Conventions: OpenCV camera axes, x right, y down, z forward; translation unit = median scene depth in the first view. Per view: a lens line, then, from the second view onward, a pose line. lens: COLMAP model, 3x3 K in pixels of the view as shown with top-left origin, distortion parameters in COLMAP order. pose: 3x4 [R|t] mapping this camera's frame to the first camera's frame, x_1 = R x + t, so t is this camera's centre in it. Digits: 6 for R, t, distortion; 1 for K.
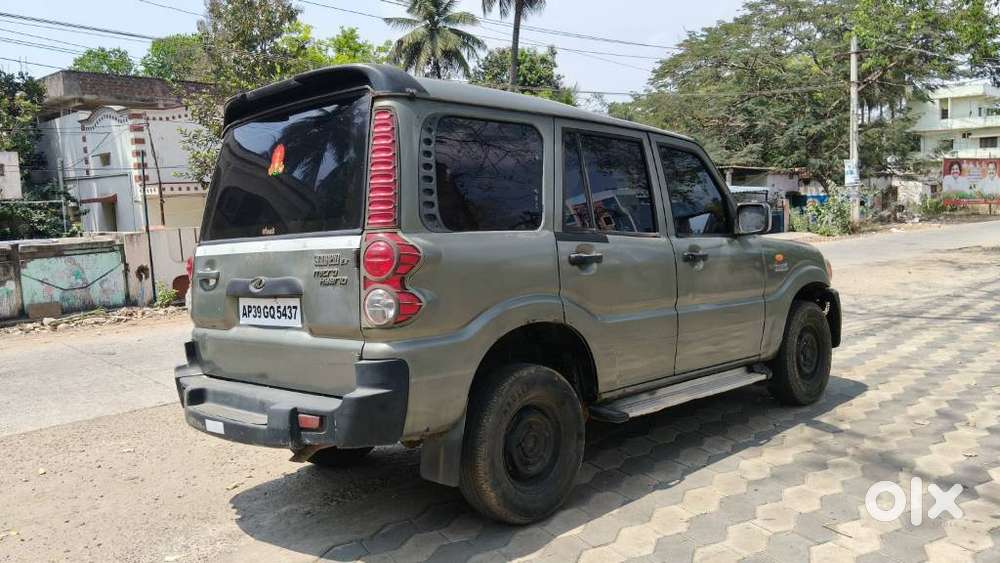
lens RADIAL K [[822.0, 0, 495.1], [0, 822.0, 282.8], [0, 0, 1]] dist [0.066689, -0.089287]
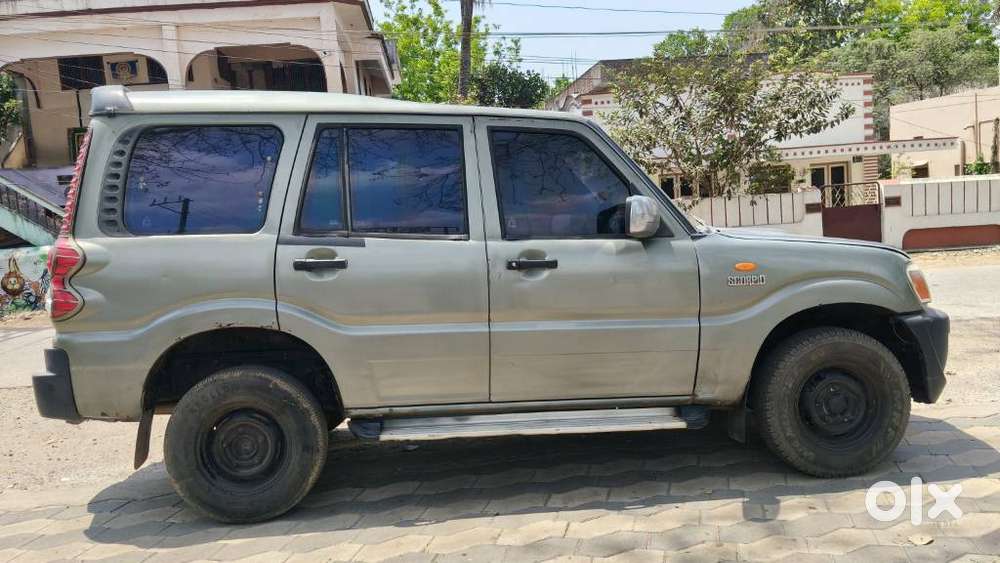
lens RADIAL K [[822.0, 0, 498.9], [0, 822.0, 282.3], [0, 0, 1]] dist [0.066689, -0.089287]
pose [[0.760876, 0.058007, -0.646300, 0.773397], [-0.032990, 0.998166, 0.050749, -0.055426], [0.648059, -0.017292, 0.761394, 0.366115]]
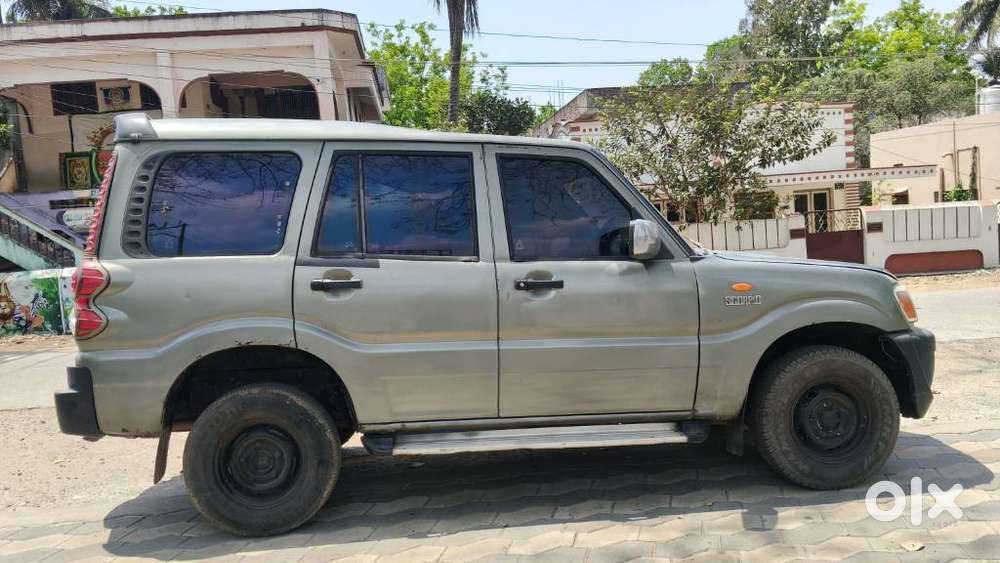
lens RADIAL K [[822.0, 0, 499.7], [0, 822.0, 283.1], [0, 0, 1]] dist [0.066689, -0.089287]
pose [[0.773170, 0.038888, -0.633006, 0.778175], [-0.033644, 0.999228, 0.020293, -0.050428], [0.633306, 0.005607, 0.773881, 0.321833]]
